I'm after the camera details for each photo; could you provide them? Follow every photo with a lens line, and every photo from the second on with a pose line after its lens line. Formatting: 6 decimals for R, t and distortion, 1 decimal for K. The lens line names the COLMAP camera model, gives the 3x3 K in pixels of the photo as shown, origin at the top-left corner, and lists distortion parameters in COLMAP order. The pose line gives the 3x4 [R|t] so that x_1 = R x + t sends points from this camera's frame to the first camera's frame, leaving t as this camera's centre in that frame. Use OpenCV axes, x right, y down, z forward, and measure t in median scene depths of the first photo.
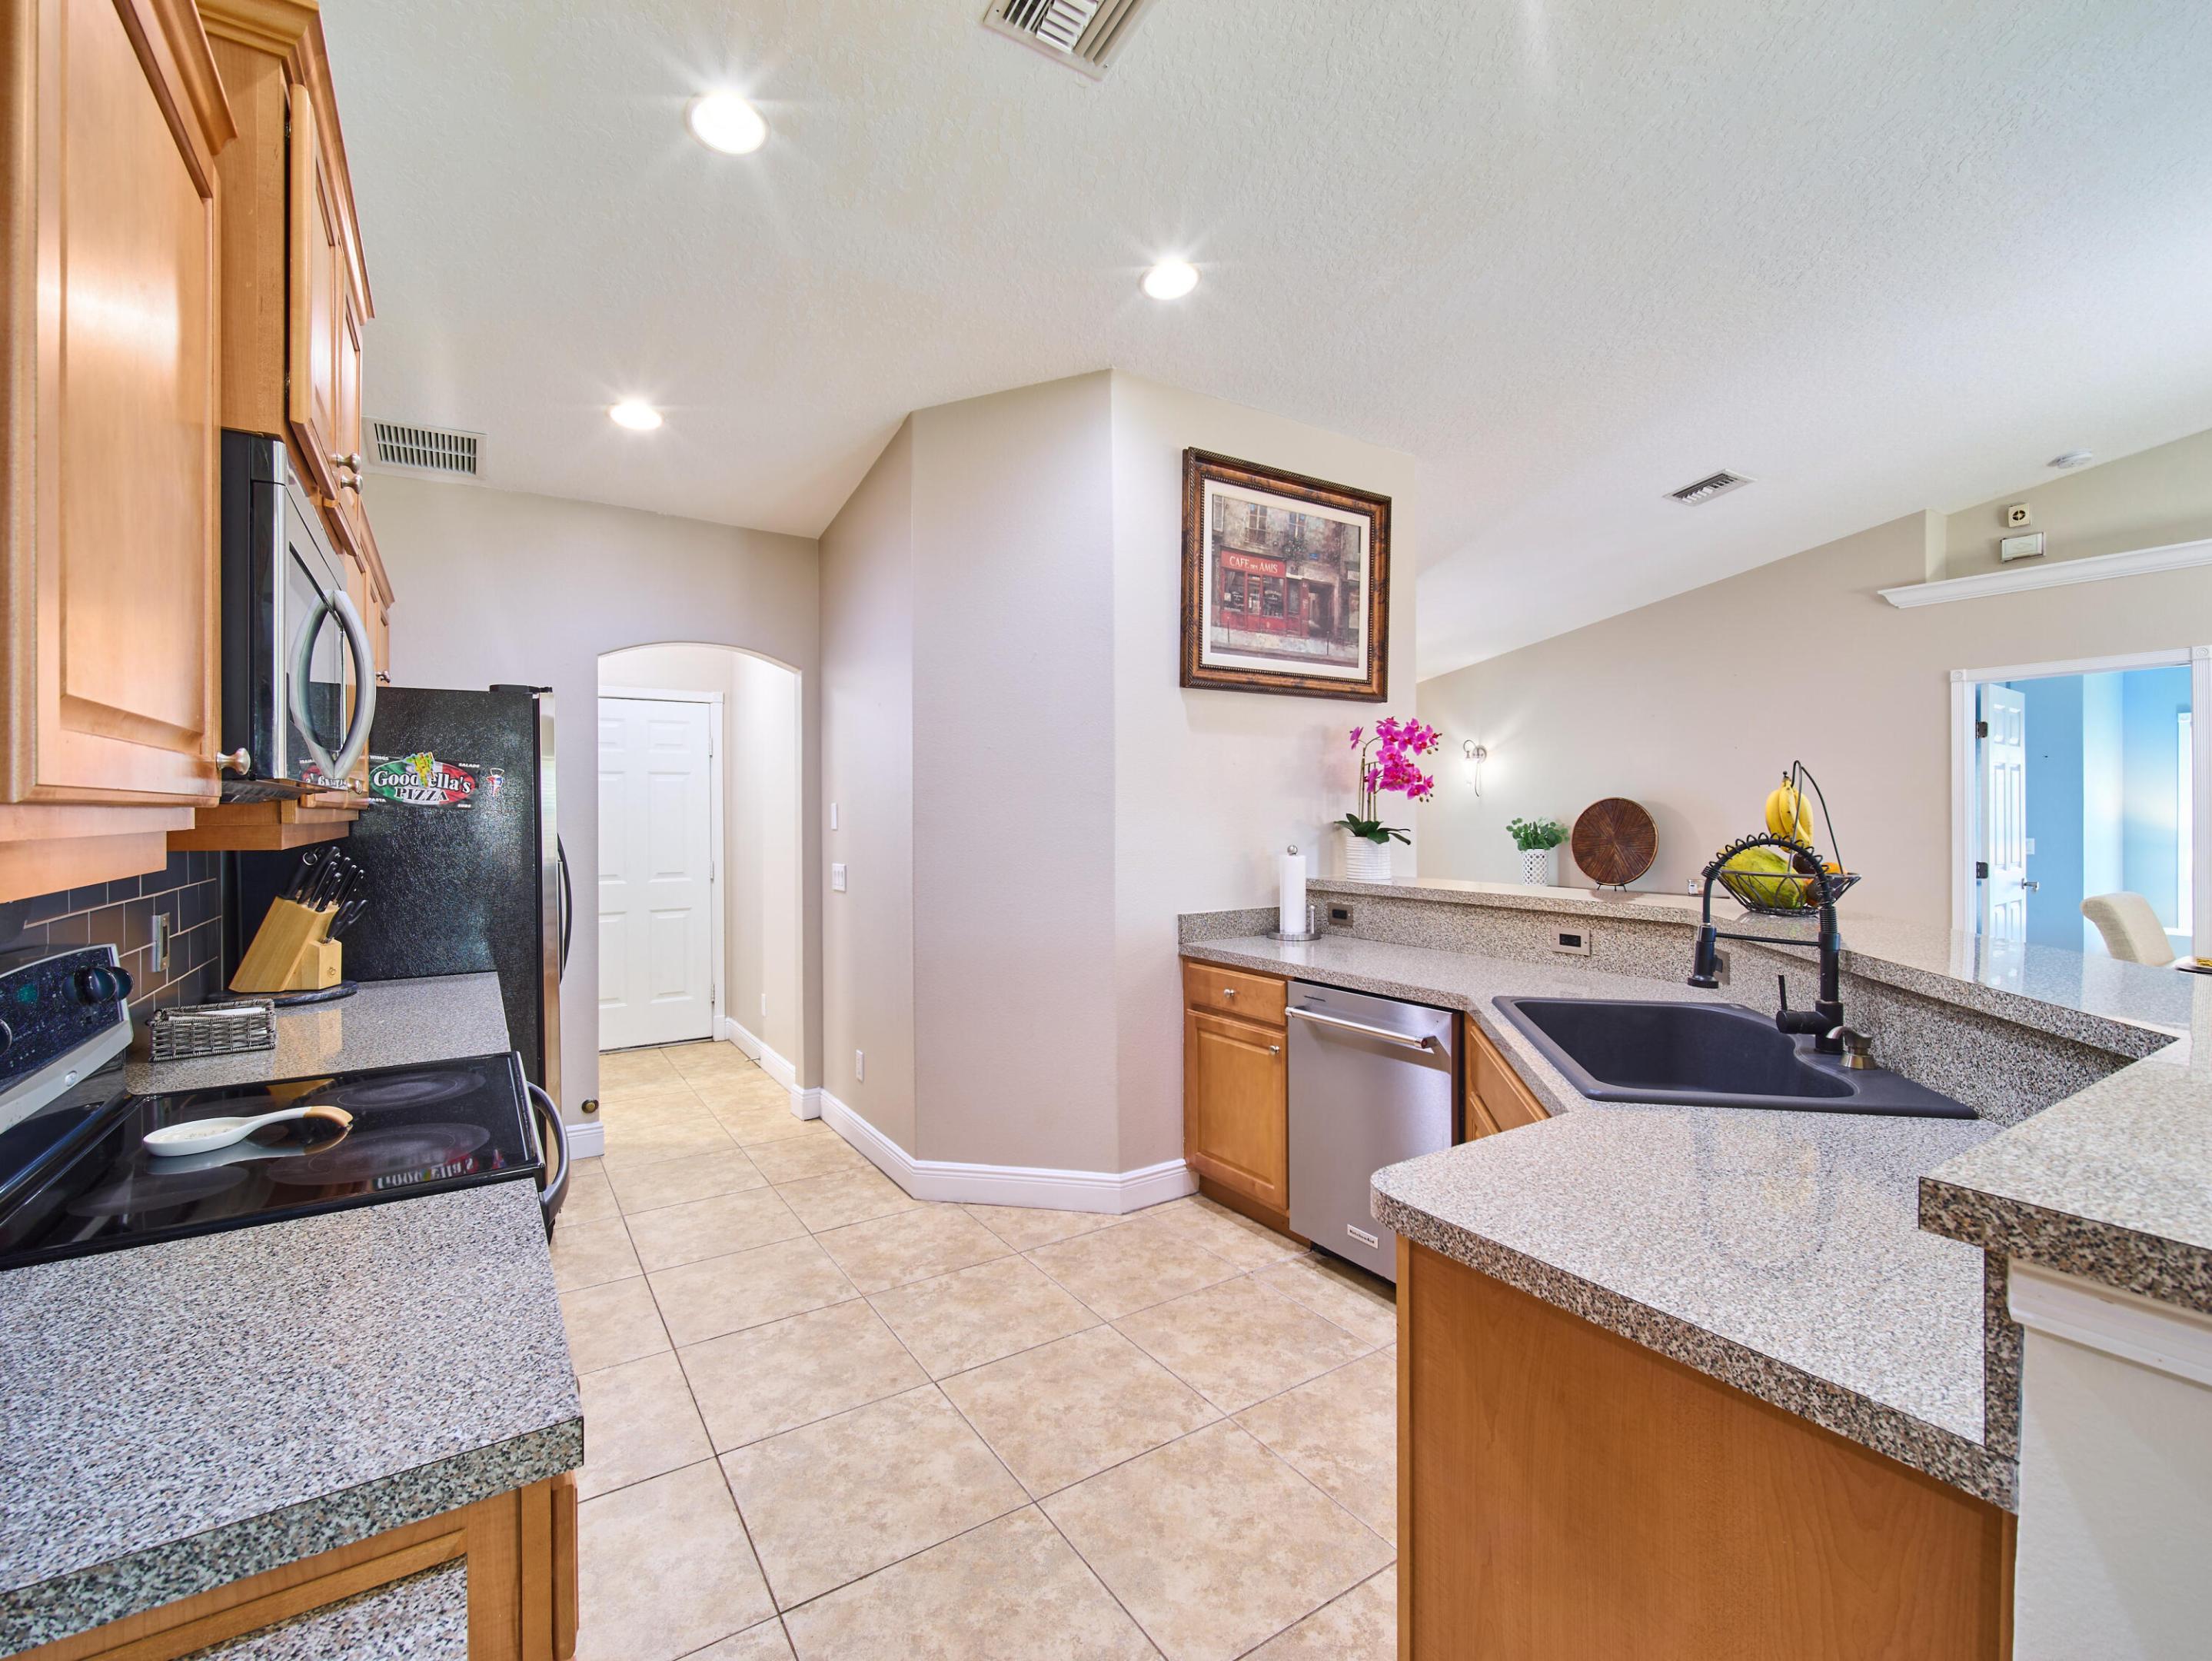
lens RADIAL K [[981.5, 0, 1104.2], [0, 981.5, 818.9], [0, 0, 1]] dist [-0.004343, -0.001364]
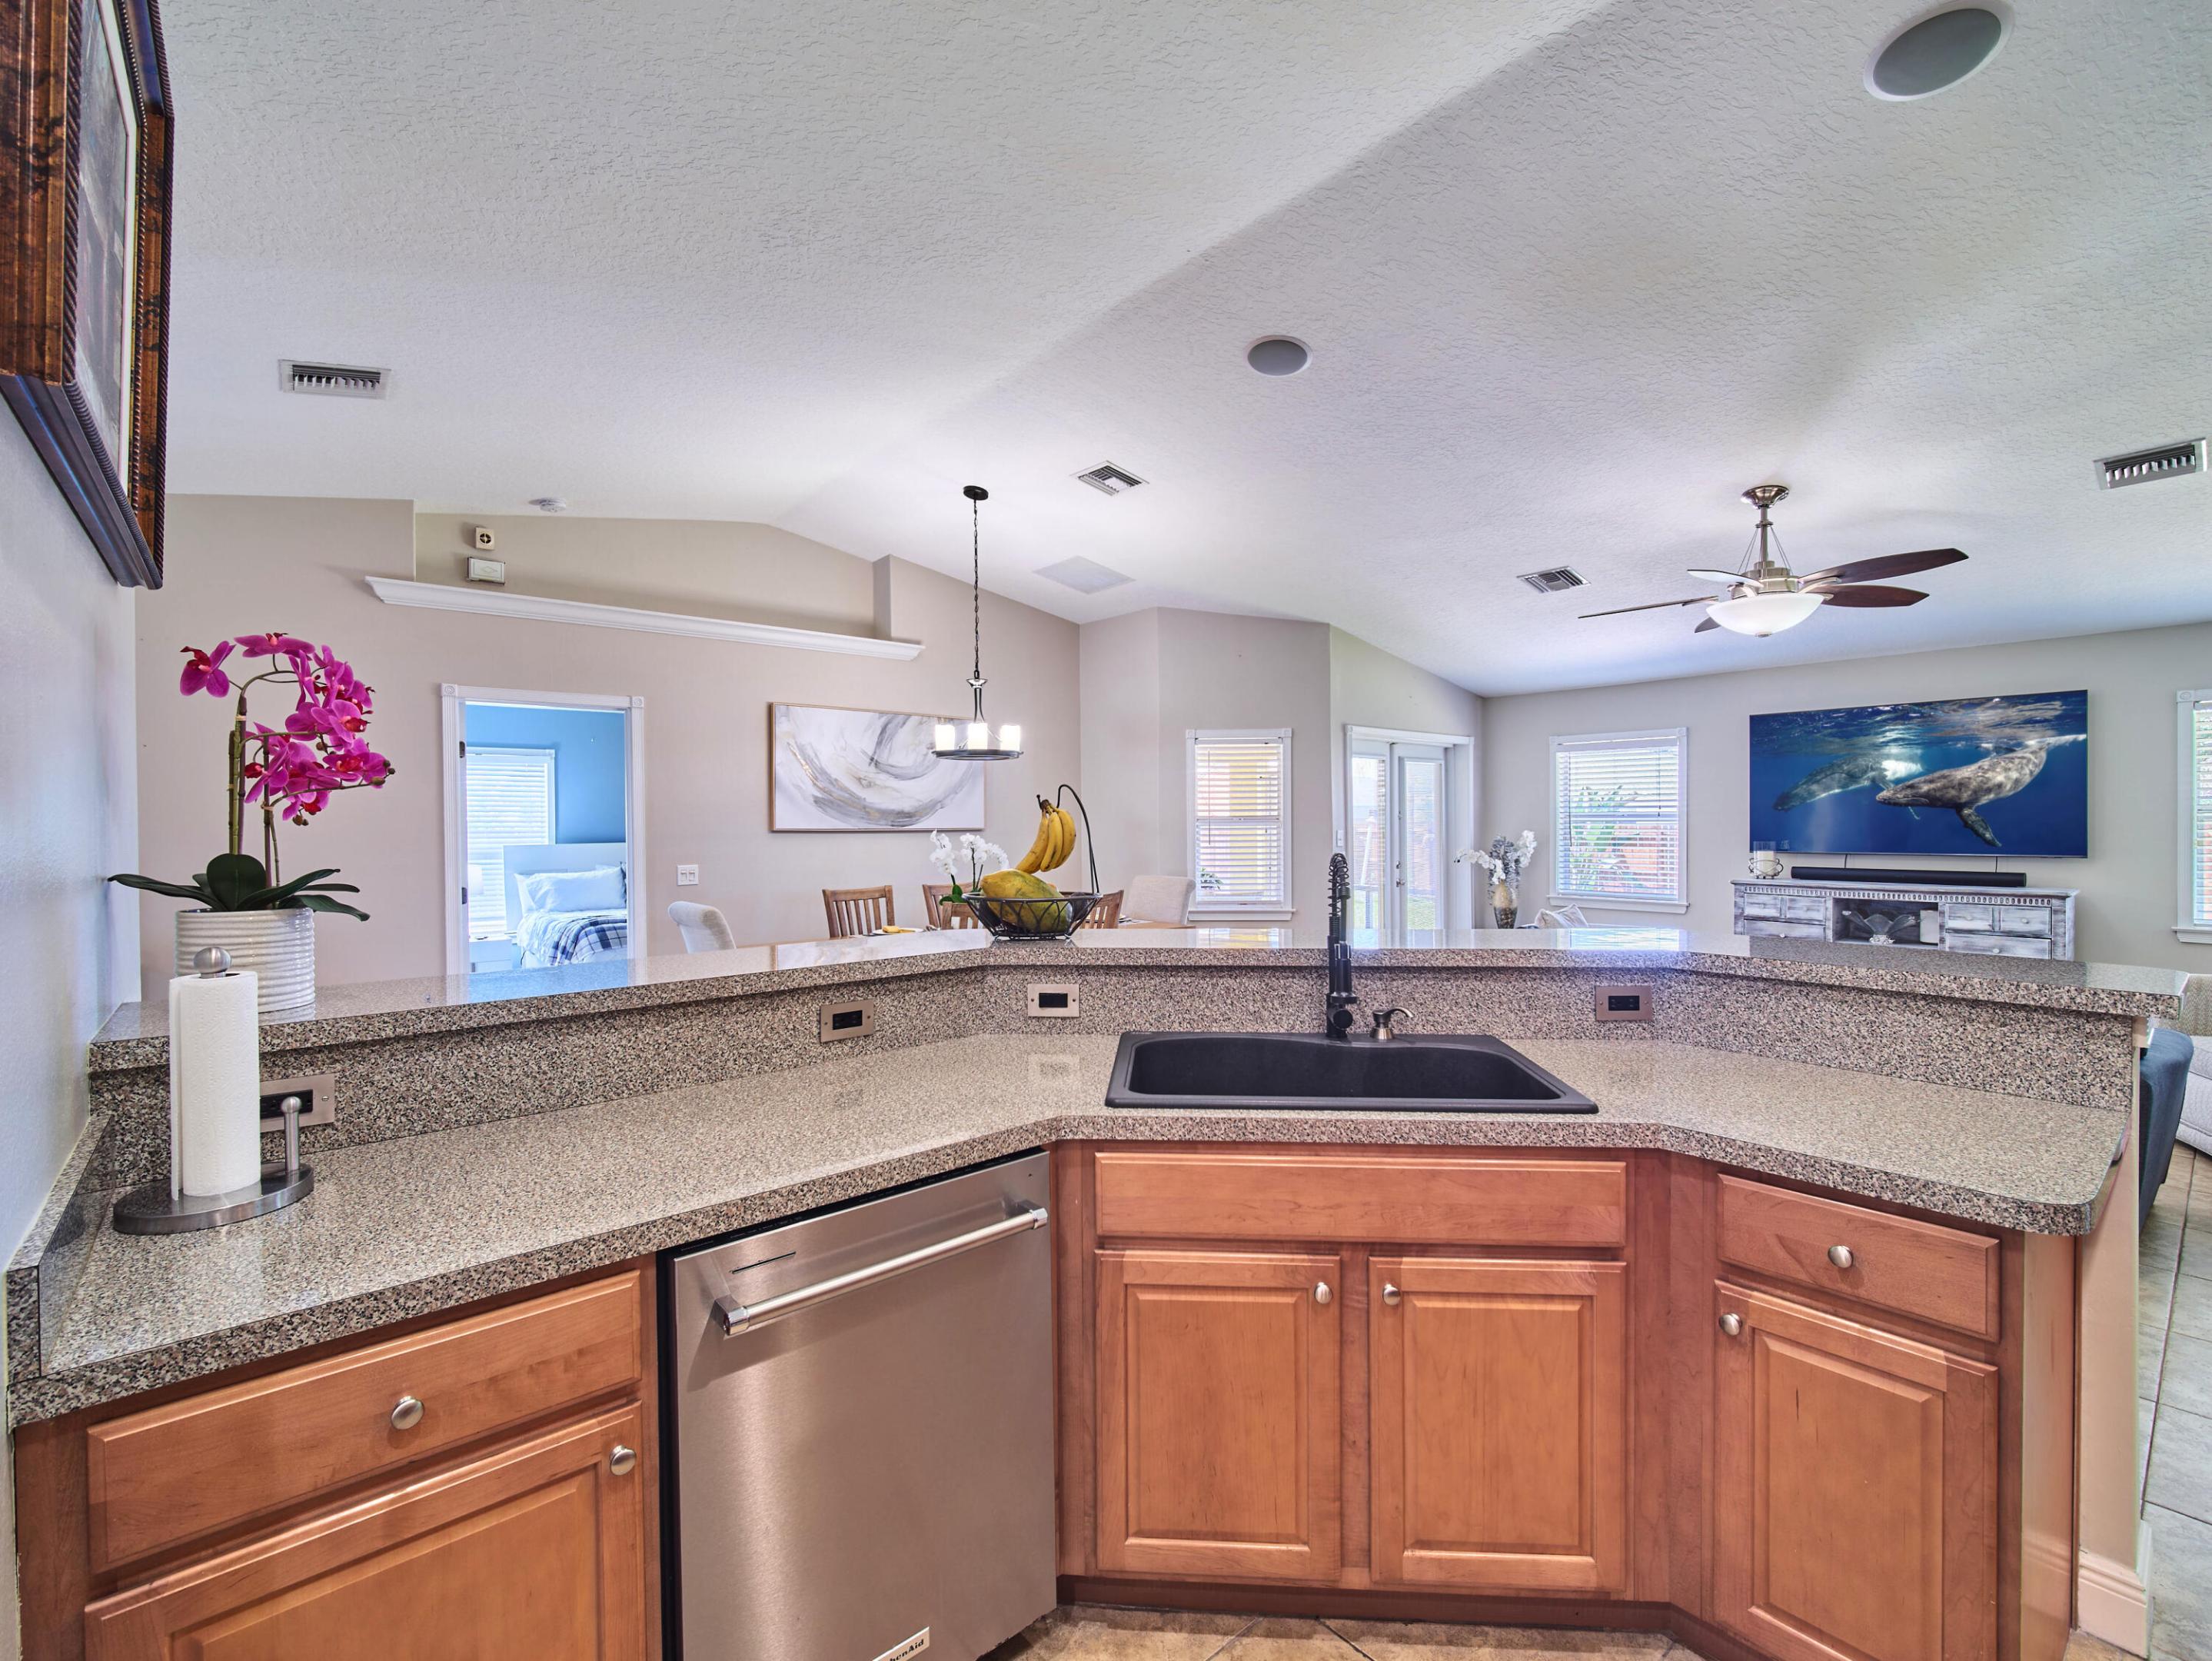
lens RADIAL K [[976.9, 0, 1107.3], [0, 976.9, 826.8], [0, 0, 1]] dist [-0.003851, -0.000794]
pose [[-0.131147, -0.003915, 0.991355, -0.223597], [0.019593, 0.999787, 0.006541, -0.014656], [-0.991169, 0.020282, -0.131043, 0.803438]]
